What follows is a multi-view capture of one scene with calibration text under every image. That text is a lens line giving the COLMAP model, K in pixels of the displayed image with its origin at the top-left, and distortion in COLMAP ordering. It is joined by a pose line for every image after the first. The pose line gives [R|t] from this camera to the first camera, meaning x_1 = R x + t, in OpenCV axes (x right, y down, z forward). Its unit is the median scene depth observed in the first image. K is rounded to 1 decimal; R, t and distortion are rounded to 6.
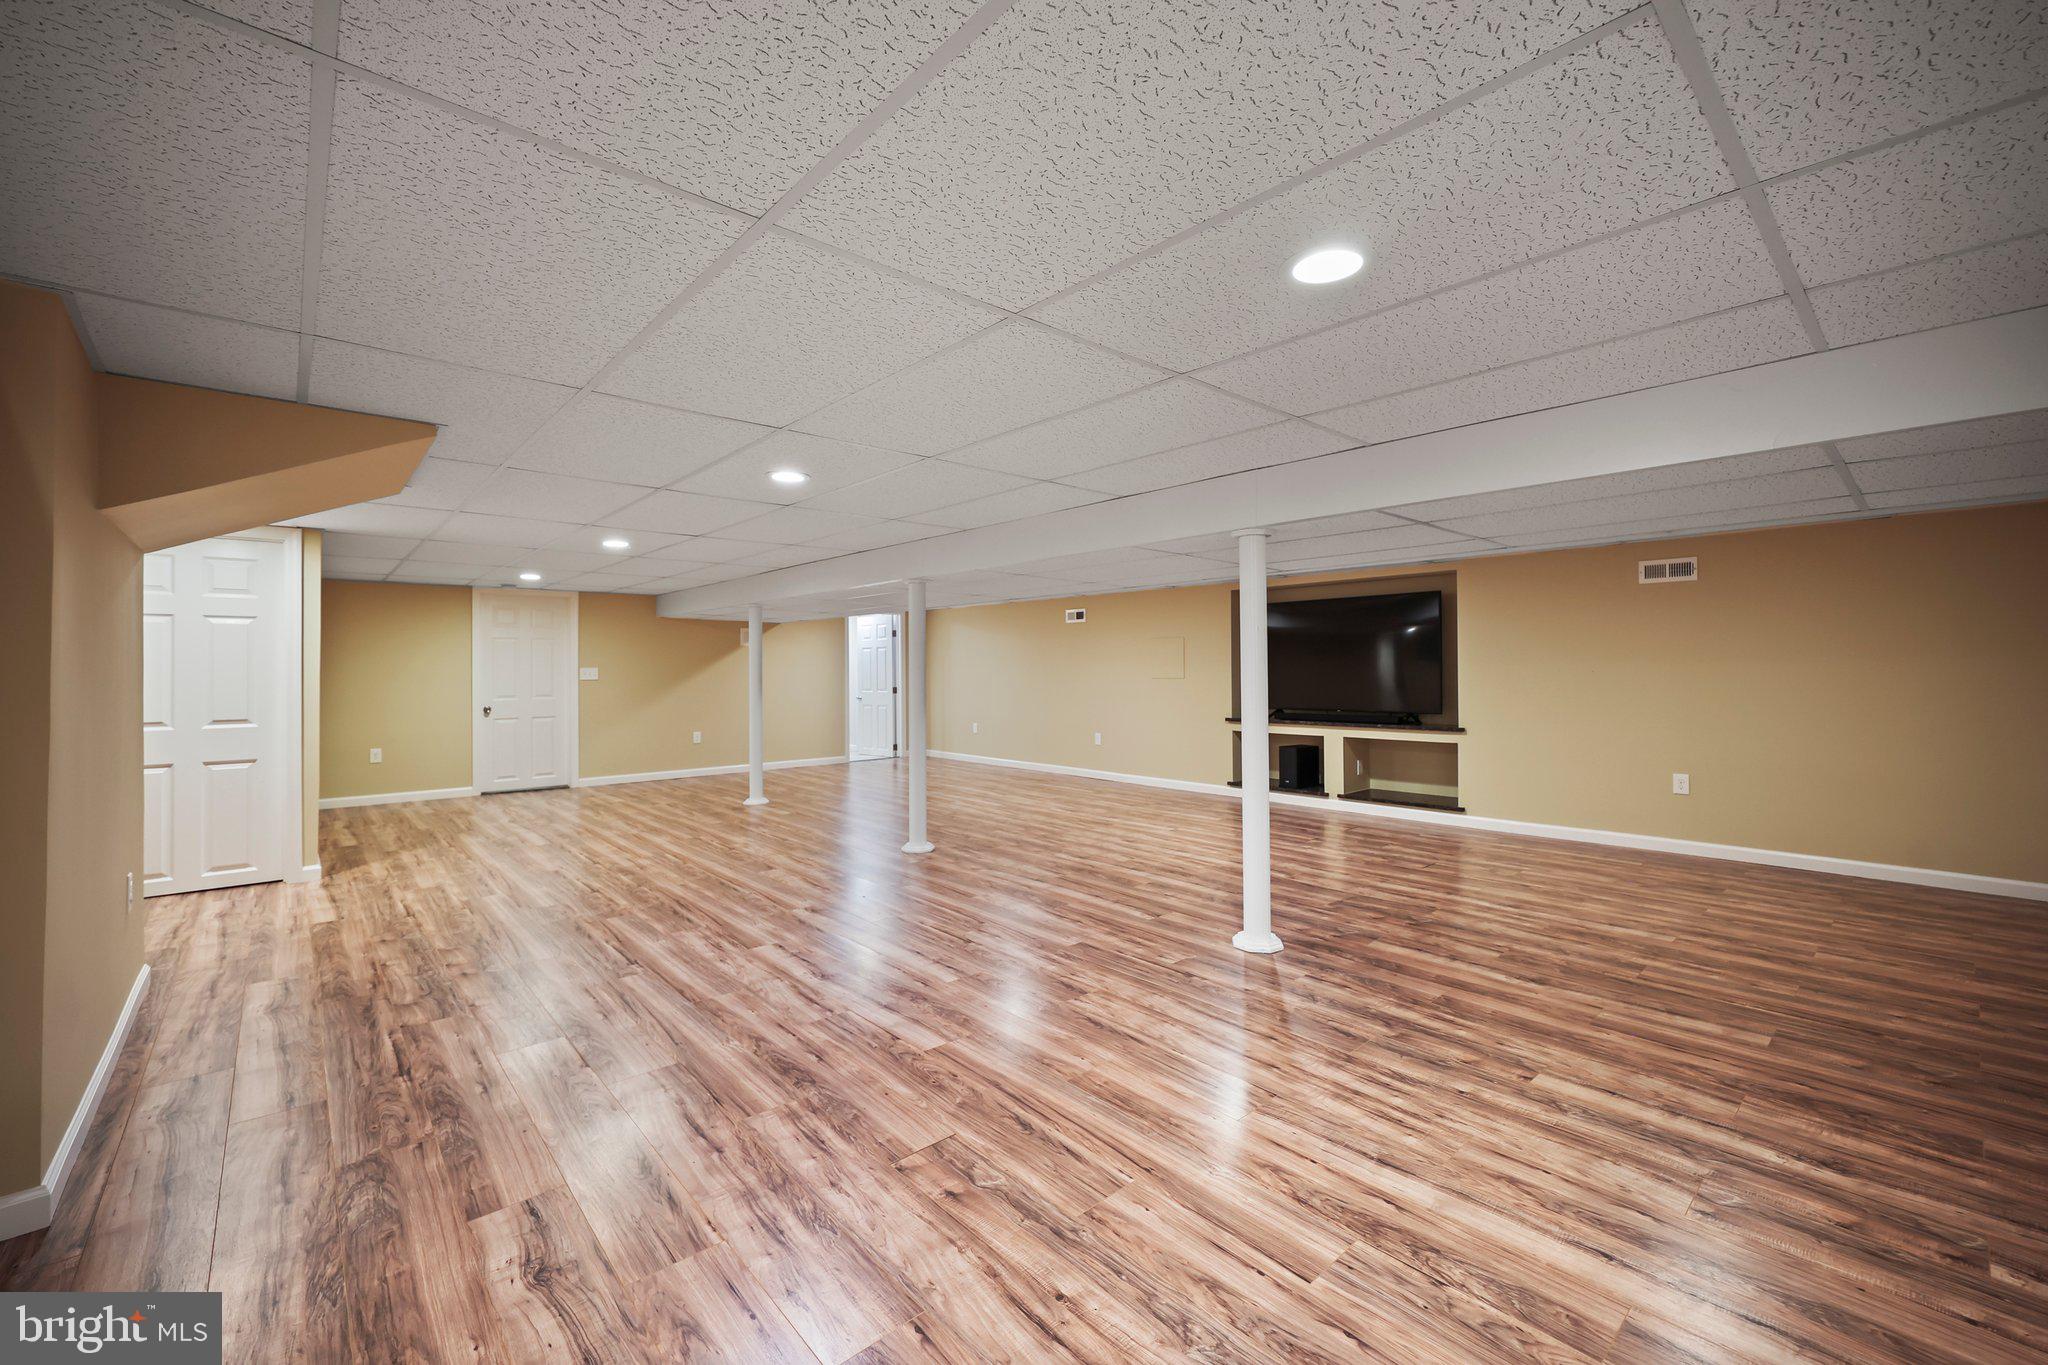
lens RADIAL K [[828.3, 0, 1029.6], [0, 828.3, 676.2], [0, 0, 1]] dist [-0.000638, 0.000201]
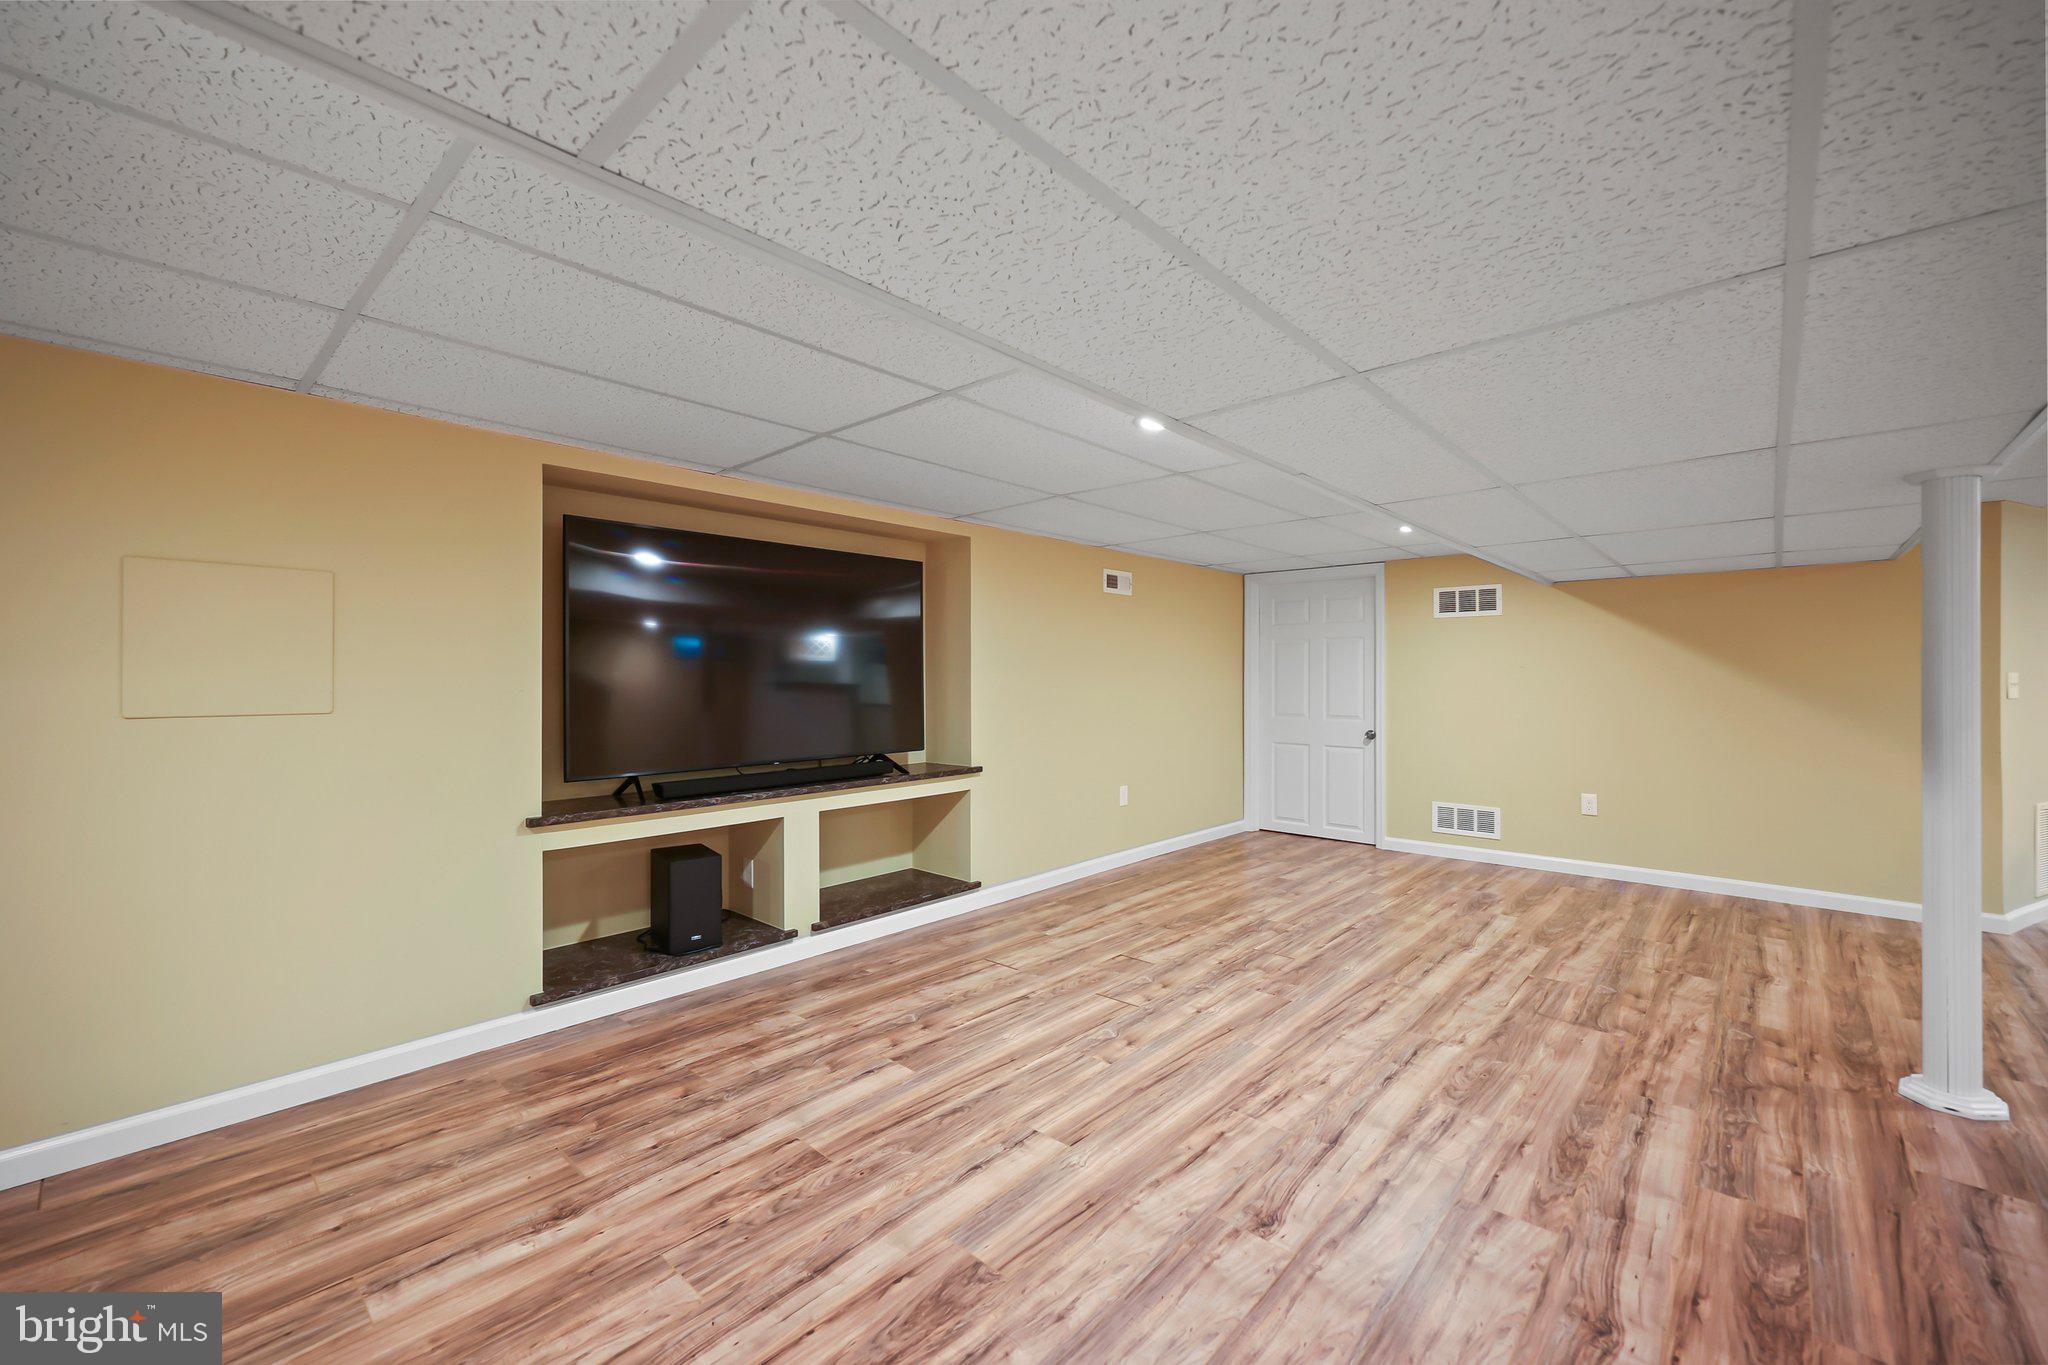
lens RADIAL K [[828.3, 0, 1029.6], [0, 828.3, 676.2], [0, 0, 1]] dist [-0.000638, 0.000201]
pose [[-0.116182, 0.005517, 0.993213, -0.262512], [0.007025, 0.999964, -0.004732, -0.014934], [-0.993203, 0.006428, -0.116217, 1.595108]]
